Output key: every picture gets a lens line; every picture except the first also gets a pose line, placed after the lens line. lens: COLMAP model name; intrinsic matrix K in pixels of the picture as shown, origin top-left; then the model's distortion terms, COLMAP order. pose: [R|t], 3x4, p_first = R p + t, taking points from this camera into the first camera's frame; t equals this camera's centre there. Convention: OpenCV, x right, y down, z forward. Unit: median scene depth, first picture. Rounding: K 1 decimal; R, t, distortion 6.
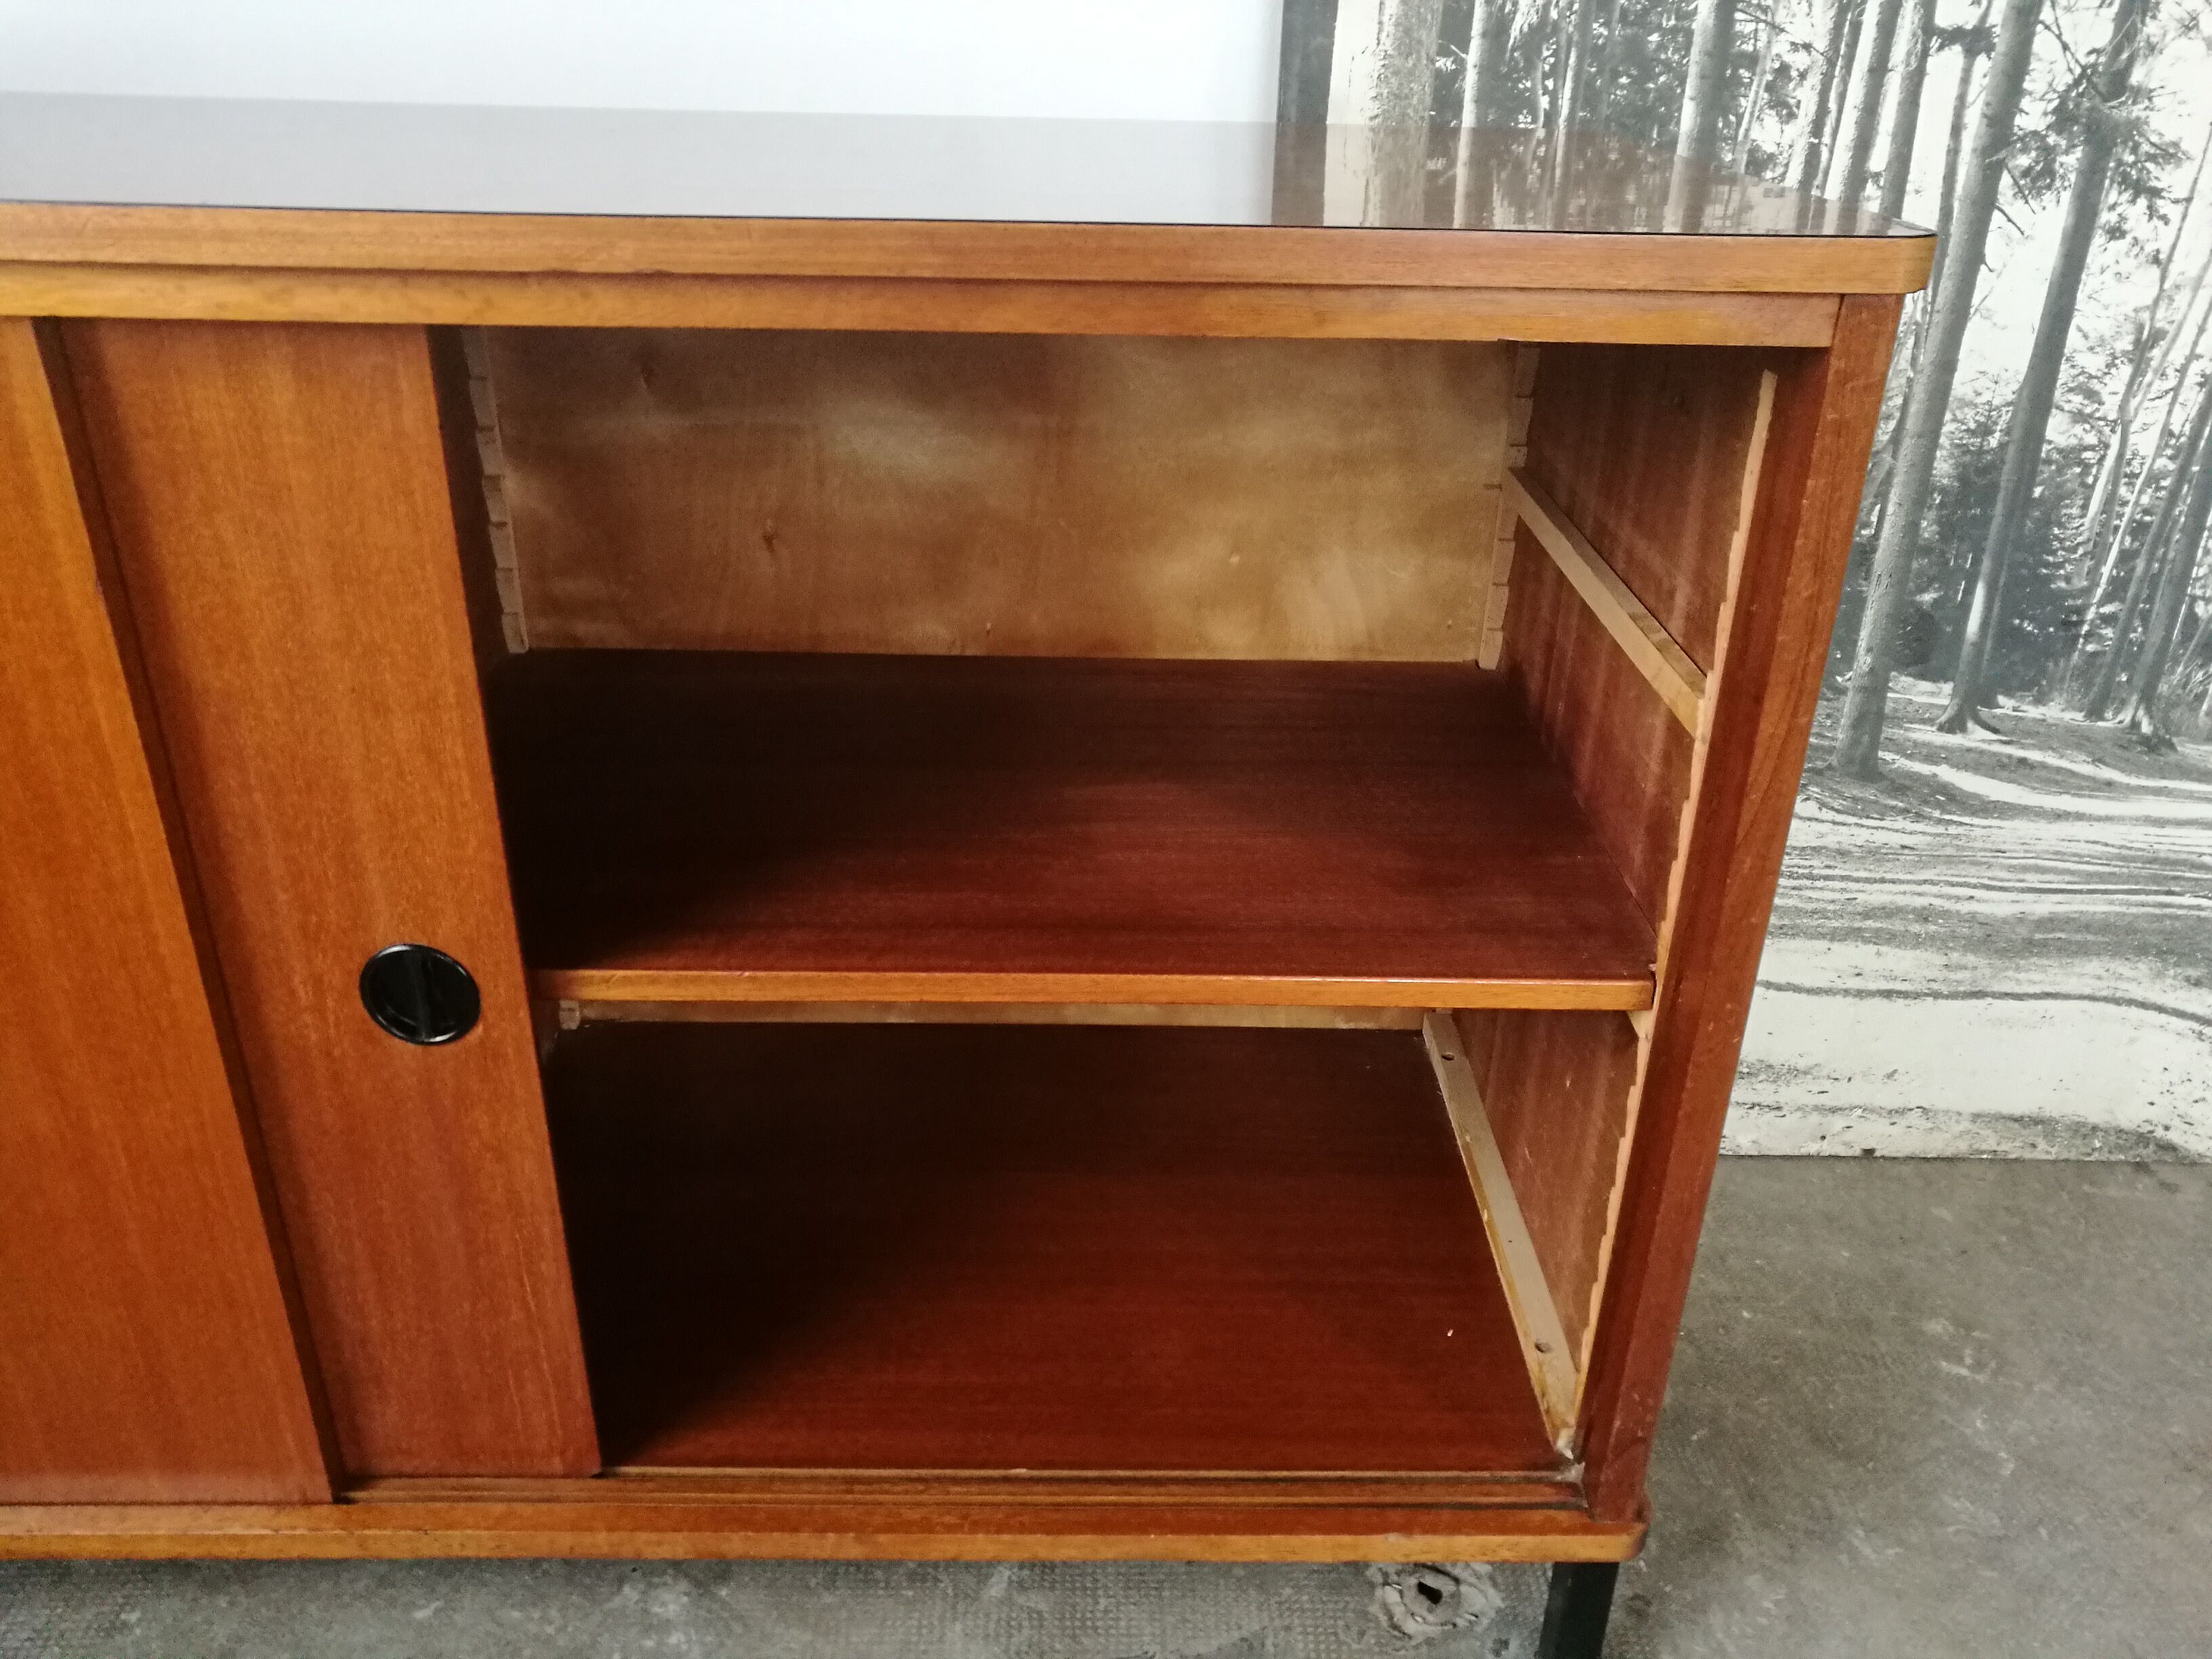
lens RADIAL K [[1713.5, 0, 1108.6], [0, 1713.5, 847.3], [0, 0, 1]] dist [-0.029191, 0.051108]
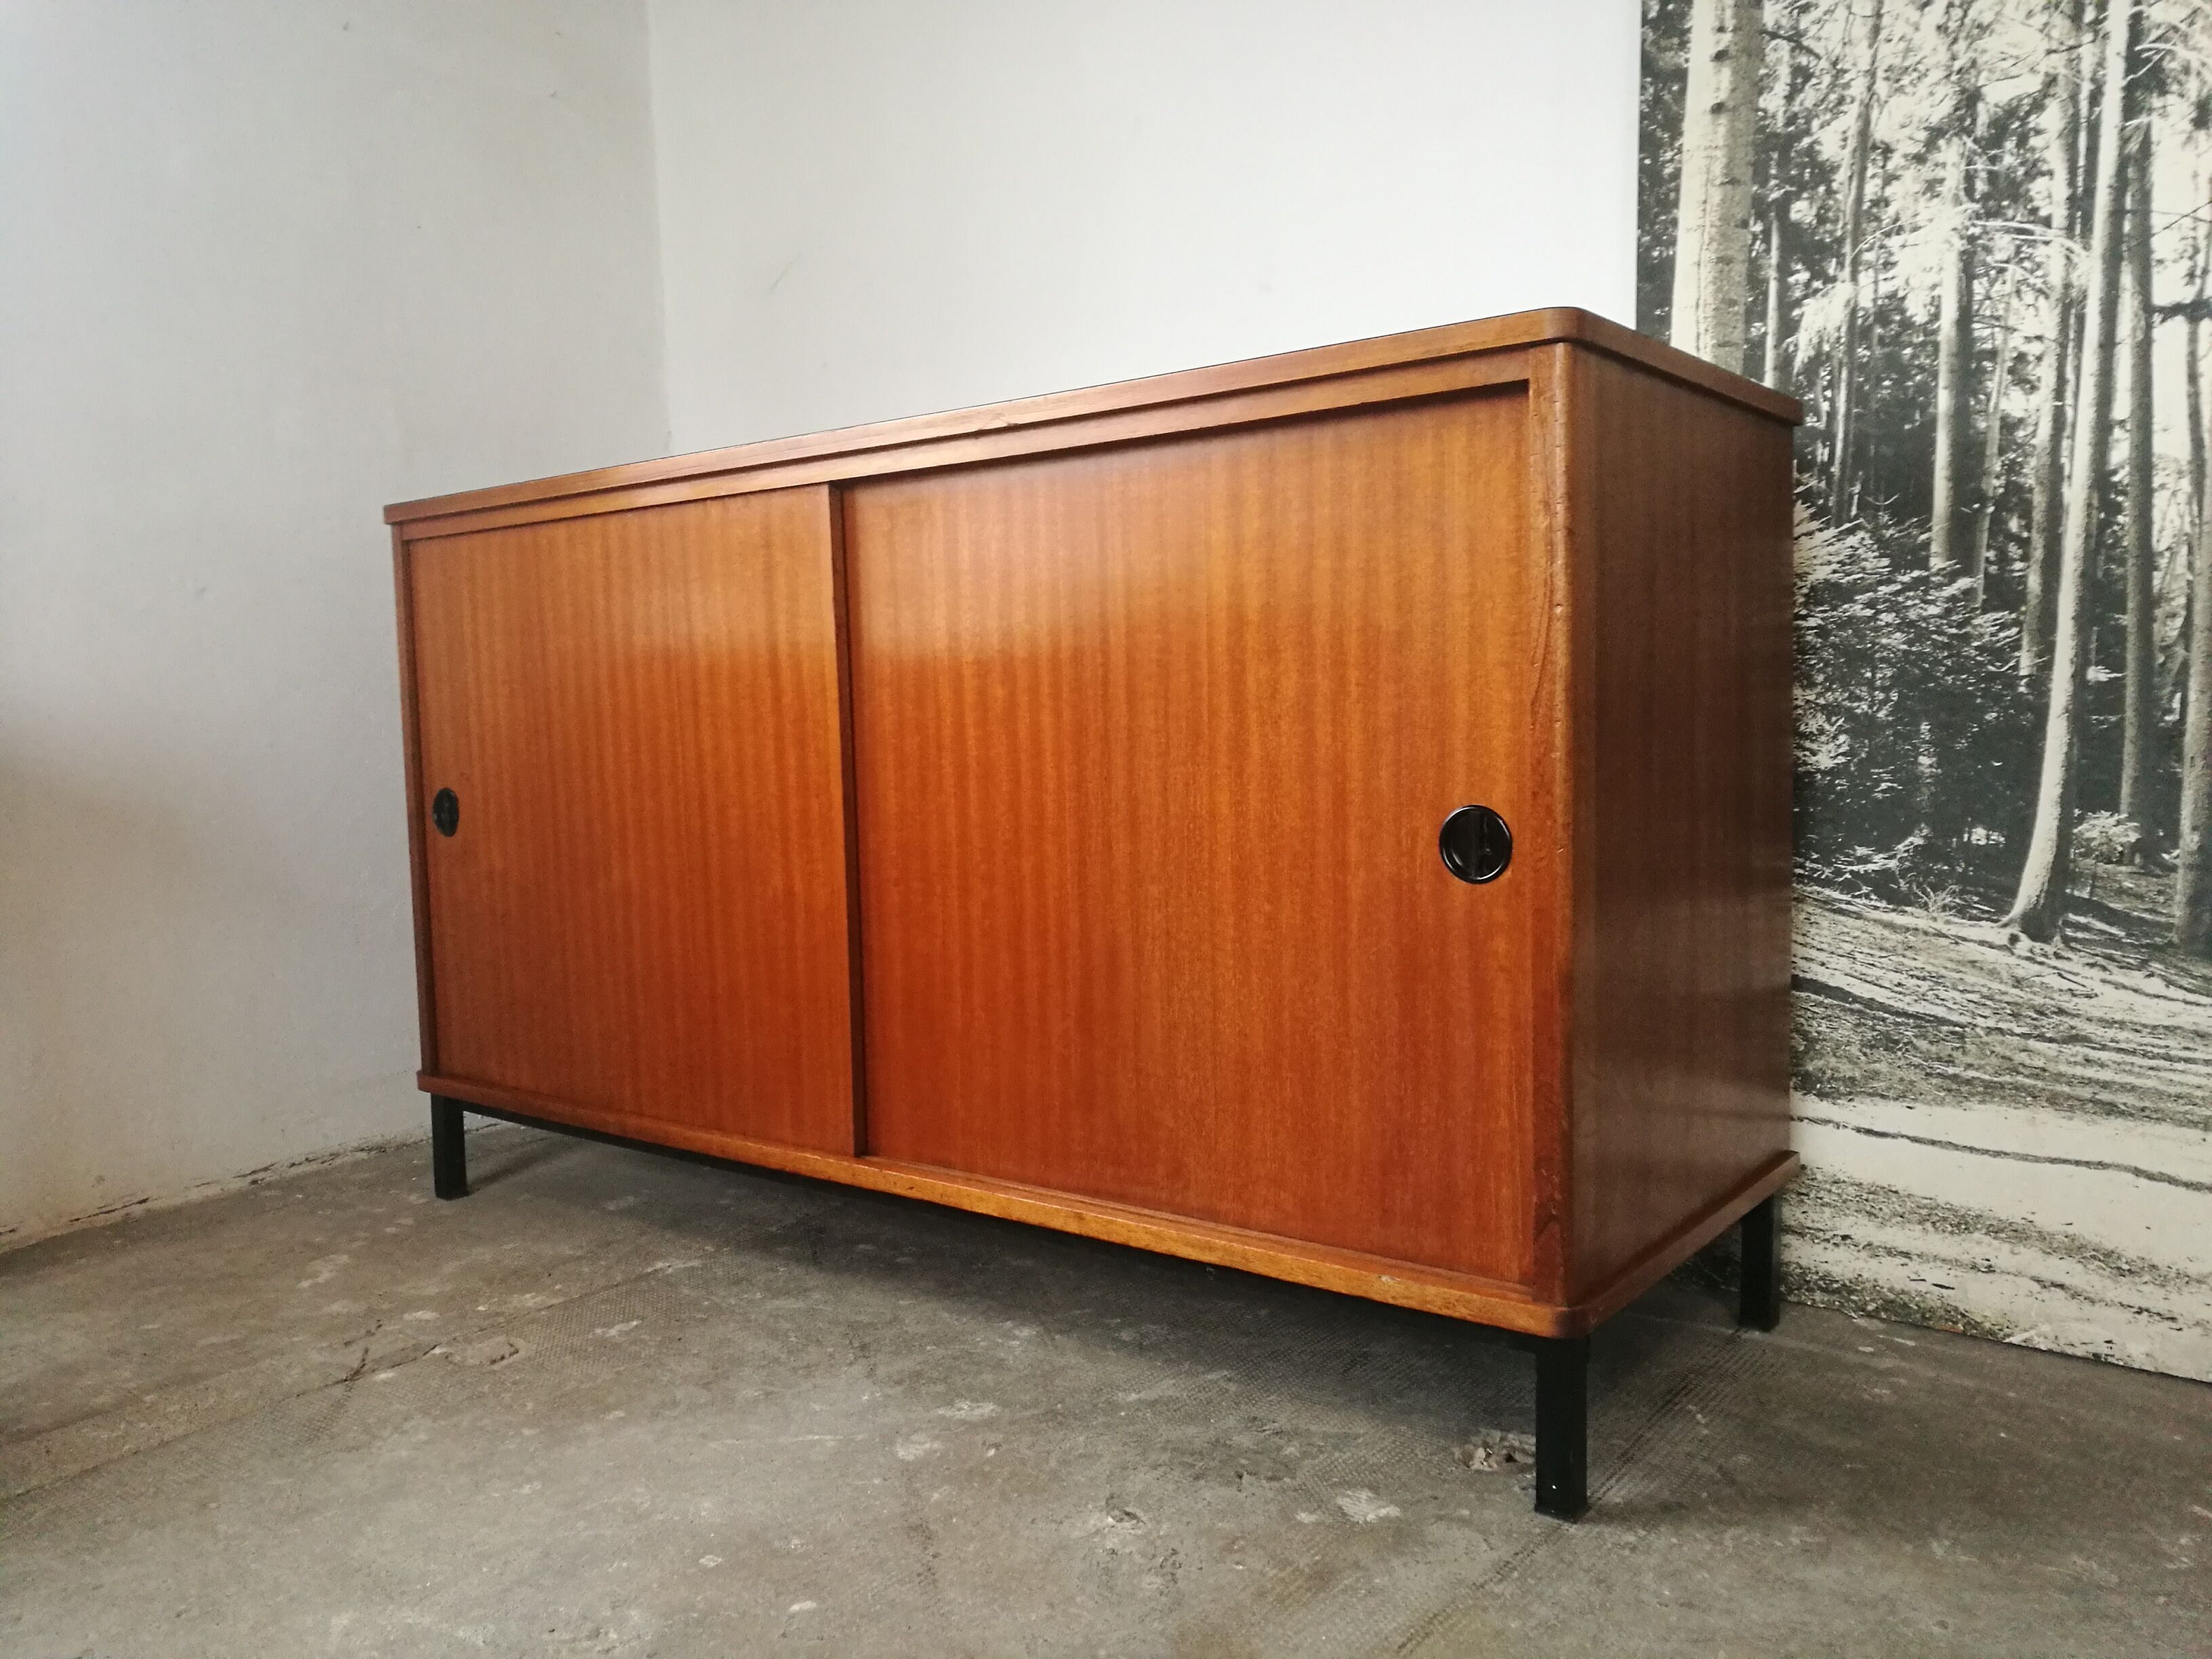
lens RADIAL K [[1713.5, 0, 1108.6], [0, 1713.5, 847.3], [0, 0, 1]] dist [-0.029191, 0.051108]
pose [[0.780290, 0.014273, -0.625255, 0.663377], [-0.247724, 0.925025, -0.288032, 0.422244], [0.574265, 0.379639, 0.725323, -0.183506]]
